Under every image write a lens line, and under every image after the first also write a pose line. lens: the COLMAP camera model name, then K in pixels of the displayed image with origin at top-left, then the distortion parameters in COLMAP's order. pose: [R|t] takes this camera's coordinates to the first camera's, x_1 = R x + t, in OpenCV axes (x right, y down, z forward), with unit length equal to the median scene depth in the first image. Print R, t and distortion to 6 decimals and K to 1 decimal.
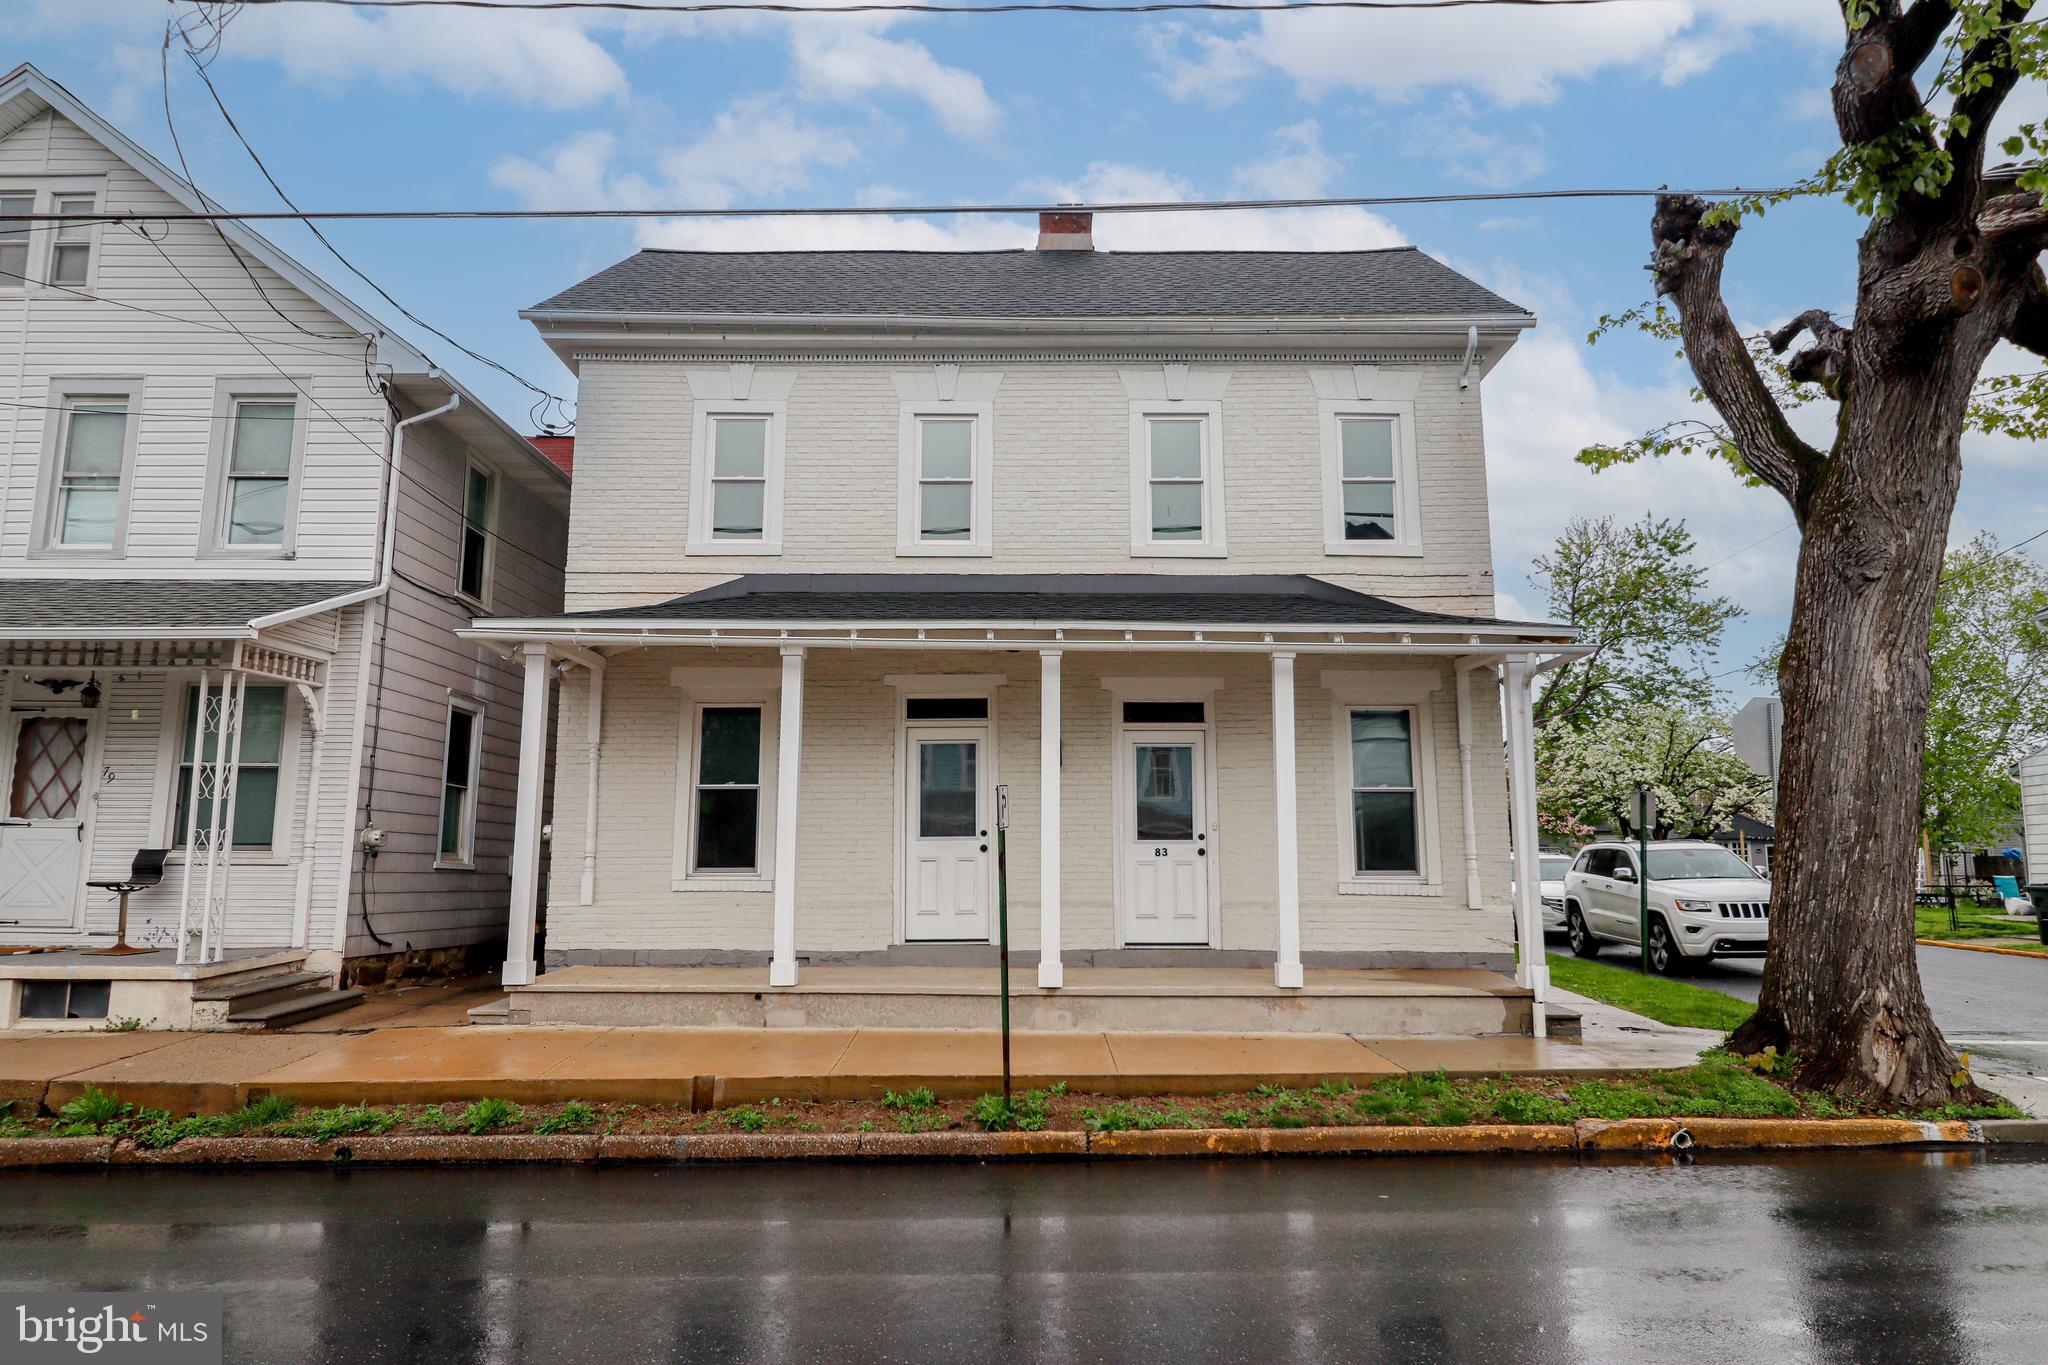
lens RADIAL K [[1424.4, 0, 1024.0], [0, 1424.4, 682.5], [0, 0, 1]] dist [-0.001114, 0.000368]
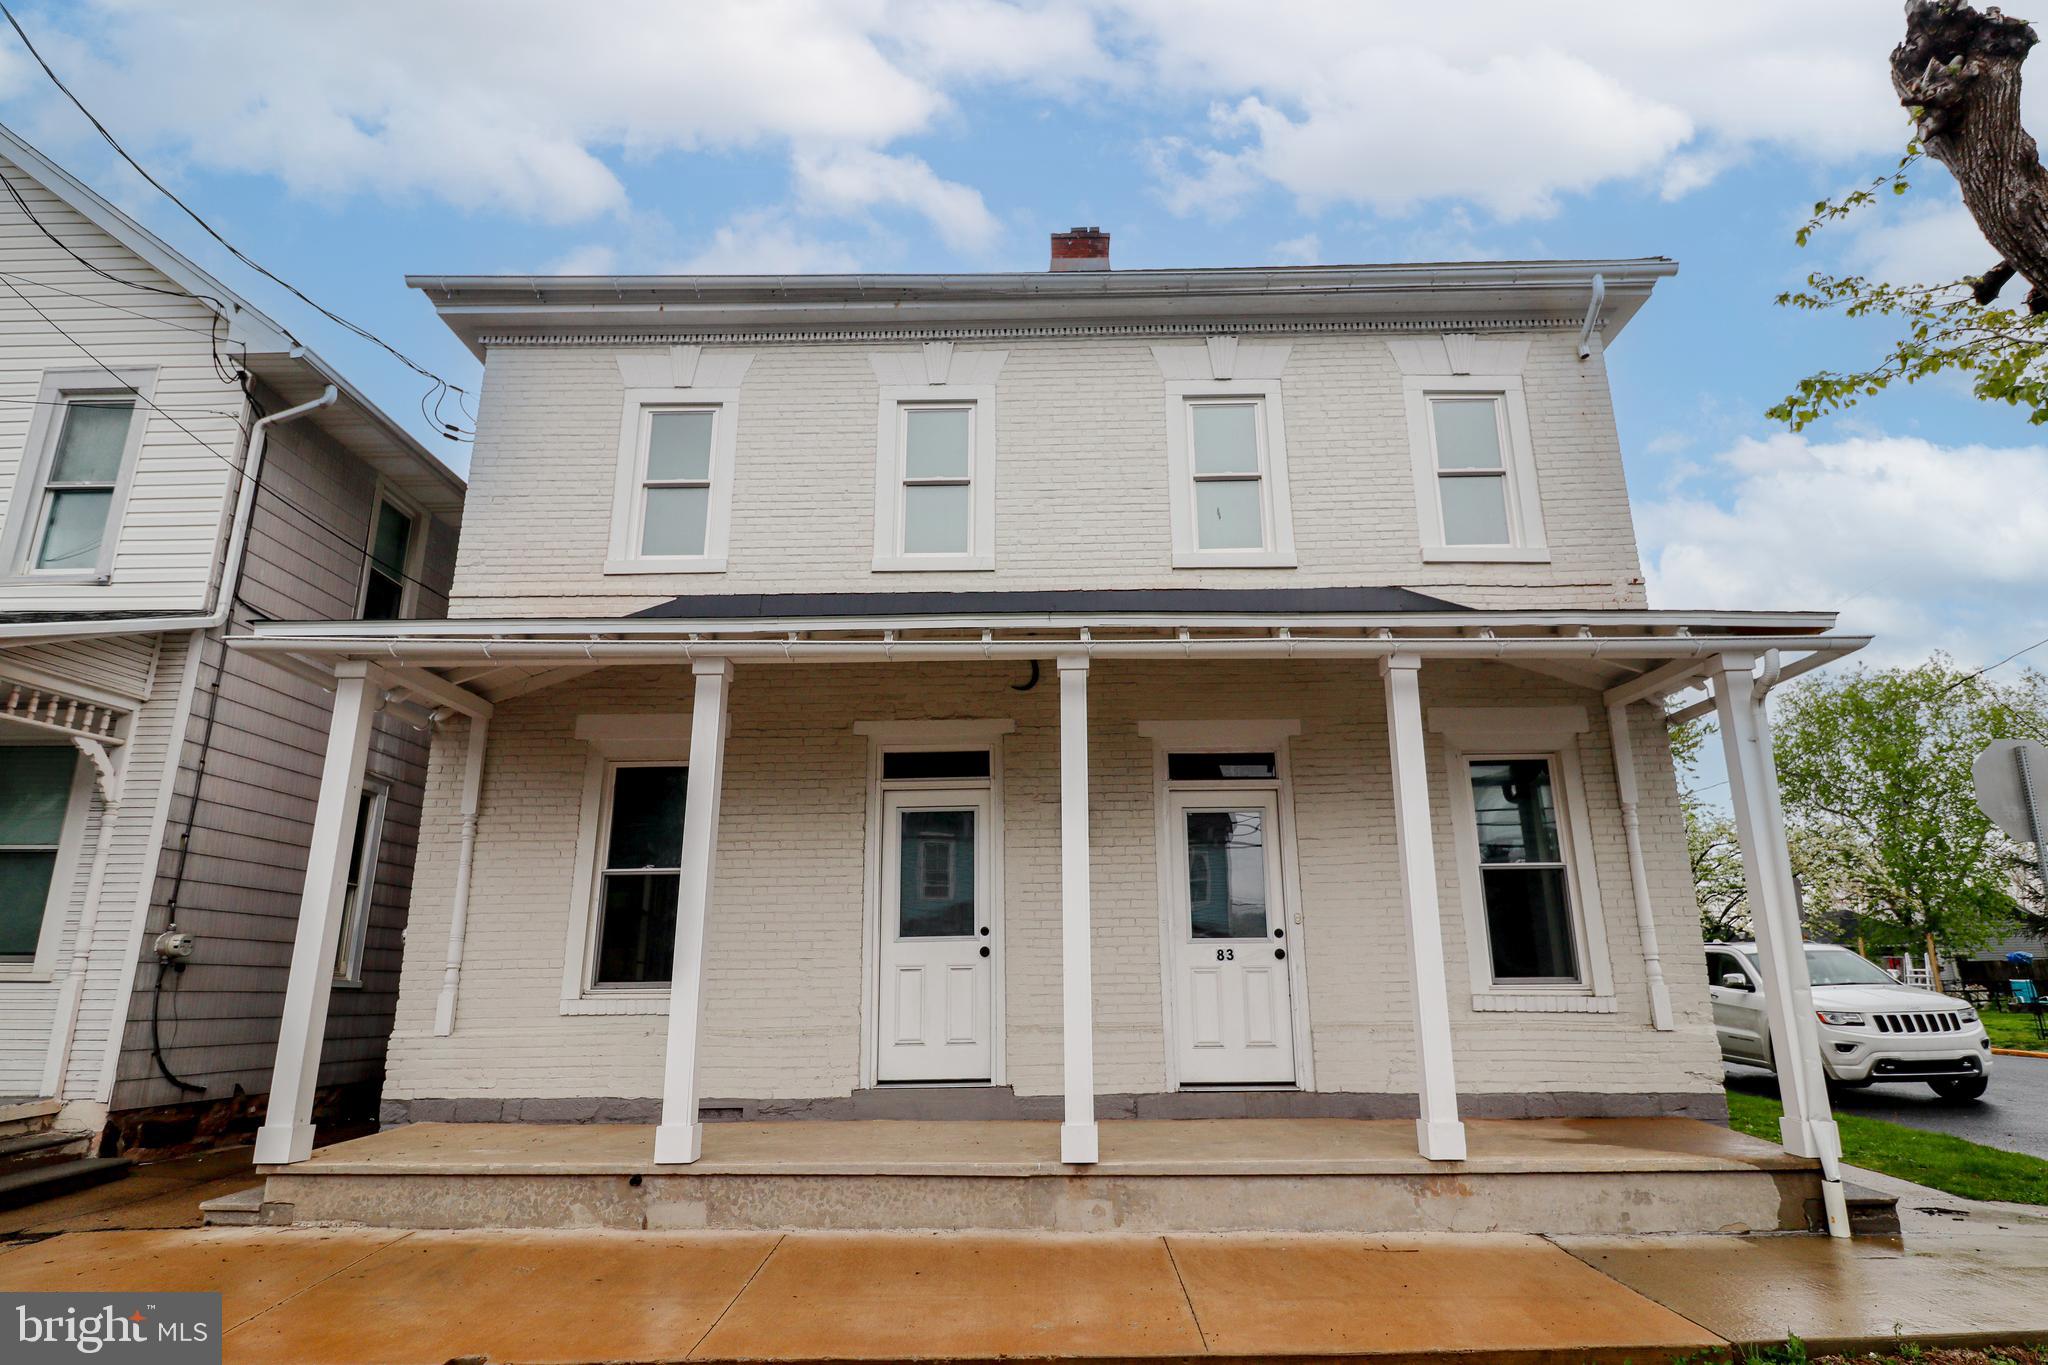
lens RADIAL K [[1203.2, 0, 1035.7], [0, 1203.2, 670.3], [0, 0, 1]] dist [0.003852, -0.014260]
pose [[0.999930, -0.010593, -0.005286, 0.003064], [0.009851, 0.992142, -0.124725, 0.049587], [0.006565, 0.124664, 0.992177, 0.361414]]
